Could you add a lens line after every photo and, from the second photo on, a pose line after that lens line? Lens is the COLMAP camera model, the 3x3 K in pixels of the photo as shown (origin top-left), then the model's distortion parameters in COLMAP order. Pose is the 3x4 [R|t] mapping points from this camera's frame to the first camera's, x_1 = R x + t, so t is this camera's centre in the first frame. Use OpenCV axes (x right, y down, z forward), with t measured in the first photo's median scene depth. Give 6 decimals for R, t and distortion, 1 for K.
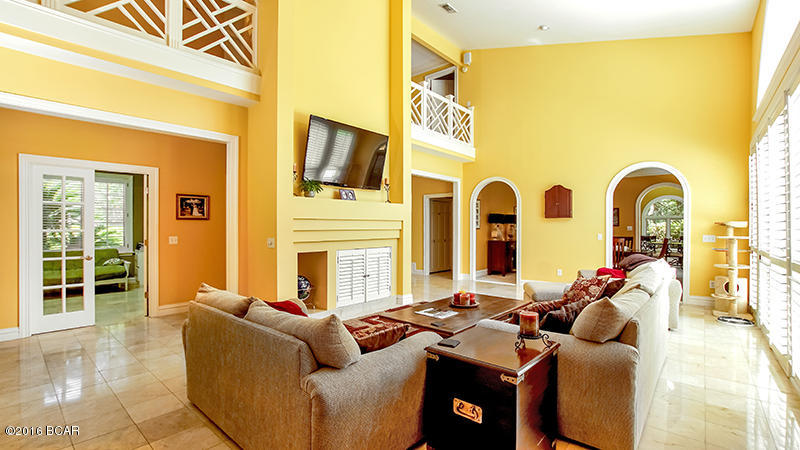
lens RADIAL K [[359.5, 0, 391.8], [0, 359.5, 225.4], [0, 0, 1]] dist [-0.001079, -0.000107]
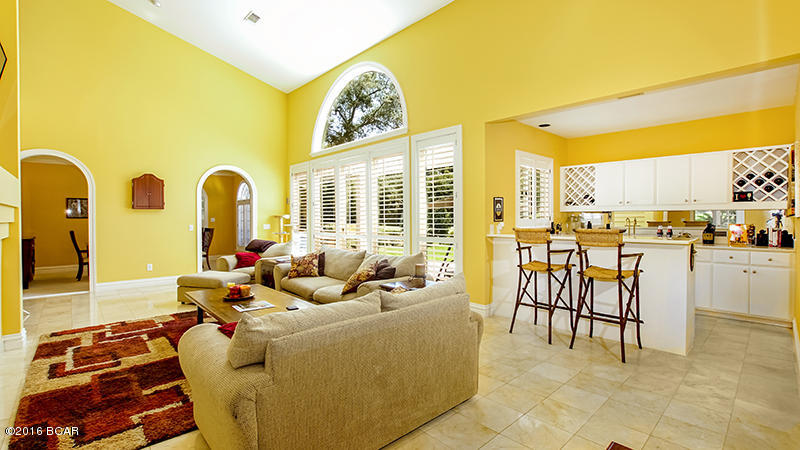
lens RADIAL K [[359.5, 0, 391.8], [0, 359.5, 225.4], [0, 0, 1]] dist [-0.001079, -0.000107]
pose [[0.123708, -0.013358, 0.992229, -0.384977], [0.002024, 0.999911, 0.013209, 0.010623], [-0.992317, 0.000374, 0.123724, 0.262809]]
